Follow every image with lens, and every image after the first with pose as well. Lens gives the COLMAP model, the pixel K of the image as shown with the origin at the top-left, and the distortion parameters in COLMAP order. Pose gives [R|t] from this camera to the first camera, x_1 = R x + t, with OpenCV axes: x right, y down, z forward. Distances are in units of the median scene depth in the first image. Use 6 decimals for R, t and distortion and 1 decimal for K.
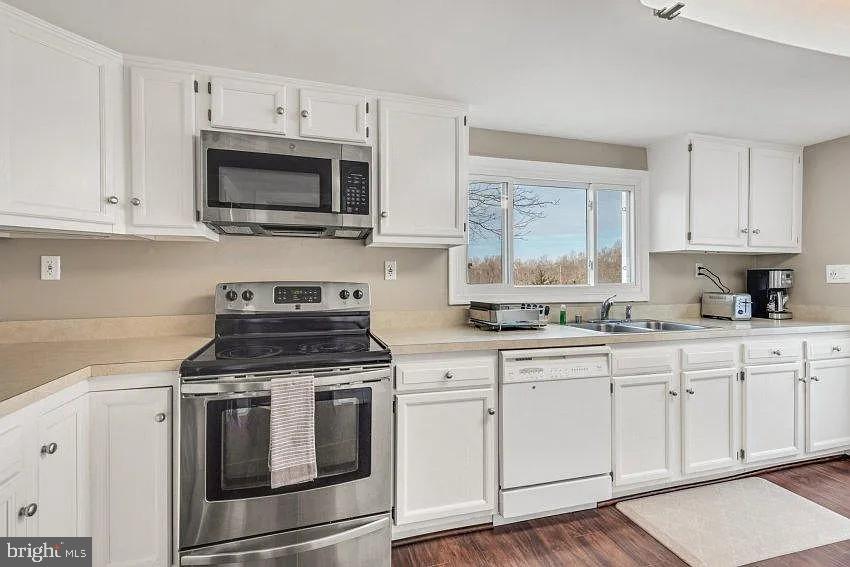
lens RADIAL K [[393.5, 0, 428.1], [0, 393.5, 280.7], [0, 0, 1]] dist [0.005420, -0.000800]
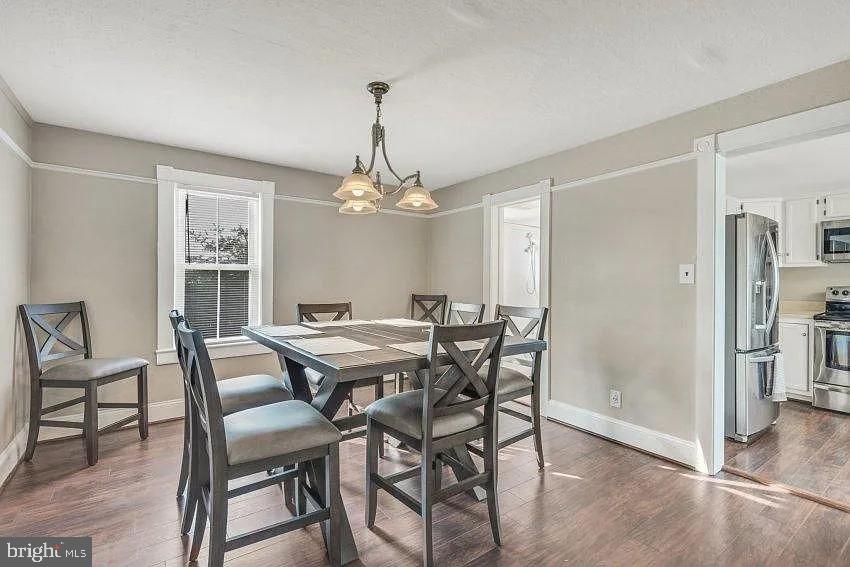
lens RADIAL K [[393.5, 0, 425.5], [0, 393.5, 283.1], [0, 0, 1]] dist [0.005420, -0.000800]
pose [[0.318651, 0.010126, -0.947818, 0.827281], [-0.007790, 0.999937, 0.008064, -0.013775], [0.947840, 0.004814, 0.318710, -1.798508]]
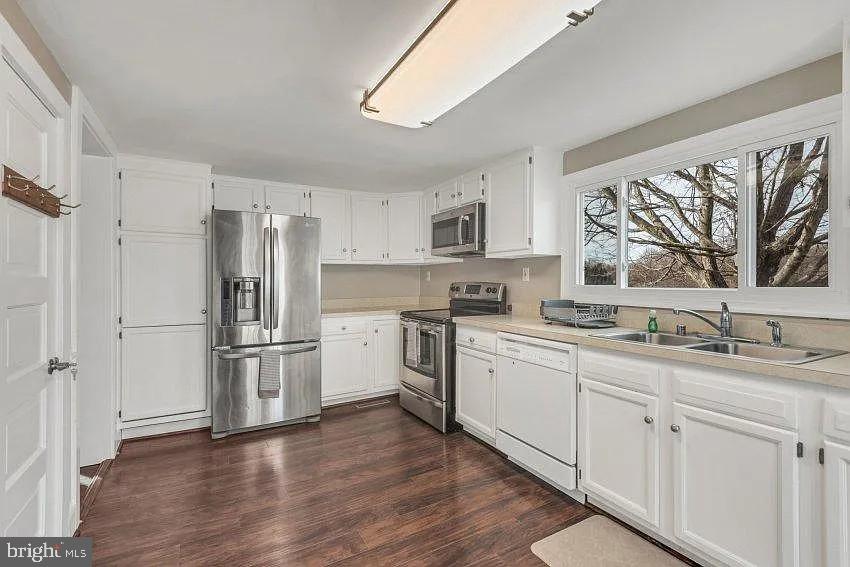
lens RADIAL K [[393.5, 0, 426.2], [0, 393.5, 282.6], [0, 0, 1]] dist [0.005420, -0.000800]
pose [[0.227404, 0.005188, -0.973787, 1.475237], [-0.004635, 0.999980, 0.004245, -0.002455], [0.973789, 0.003548, 0.227424, 0.406925]]
